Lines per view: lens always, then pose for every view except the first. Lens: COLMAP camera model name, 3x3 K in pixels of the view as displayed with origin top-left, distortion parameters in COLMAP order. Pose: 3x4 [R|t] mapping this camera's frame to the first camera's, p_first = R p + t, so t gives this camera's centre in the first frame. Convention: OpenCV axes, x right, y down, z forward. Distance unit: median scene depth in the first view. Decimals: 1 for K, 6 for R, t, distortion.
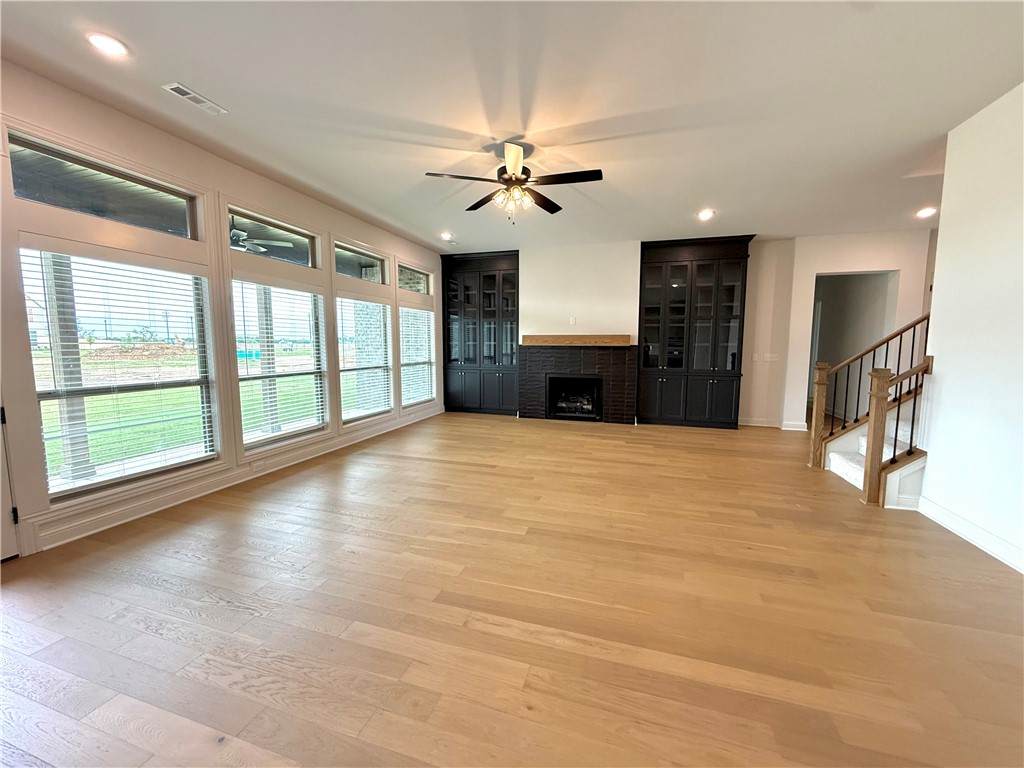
lens RADIAL K [[413.8, 0, 512.0], [0, 413.8, 384.0], [0, 0, 1]] dist [0.001299, 0.000030]
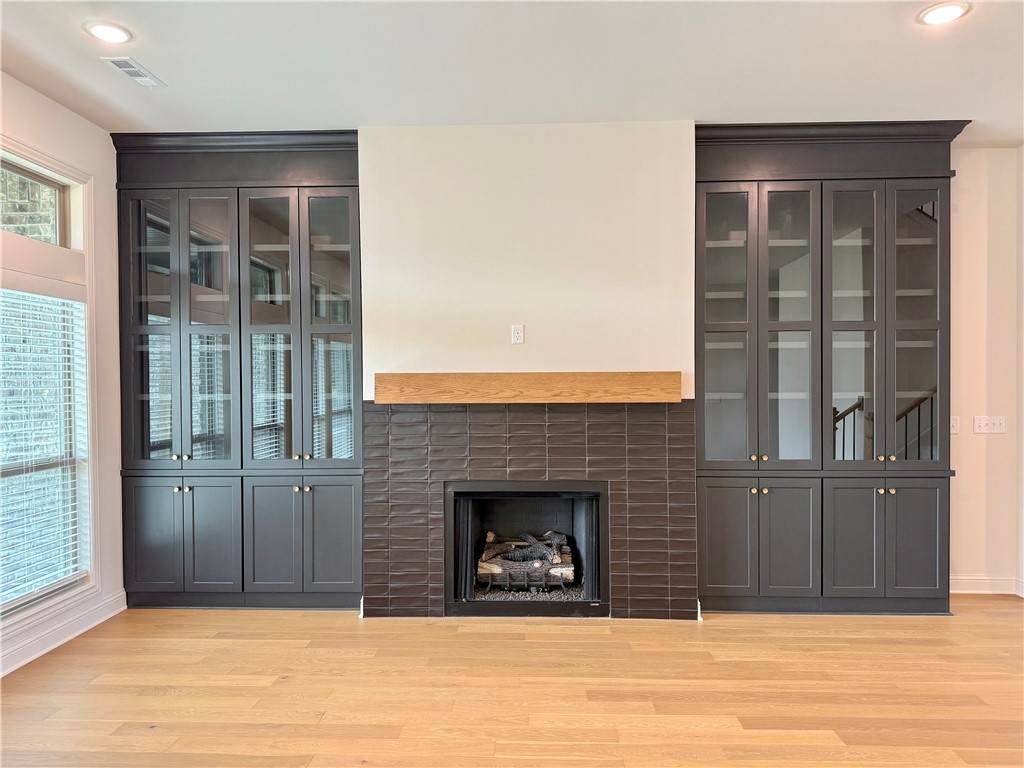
lens RADIAL K [[700.7, 0, 512.0], [0, 700.7, 384.0], [0, 0, 1]] dist [0.004469, -0.001016]
pose [[0.963045, -0.012013, 0.269073, -0.019410], [0.036521, 0.995603, -0.086262, -0.053390], [-0.266854, 0.092901, 0.959249, 0.403388]]
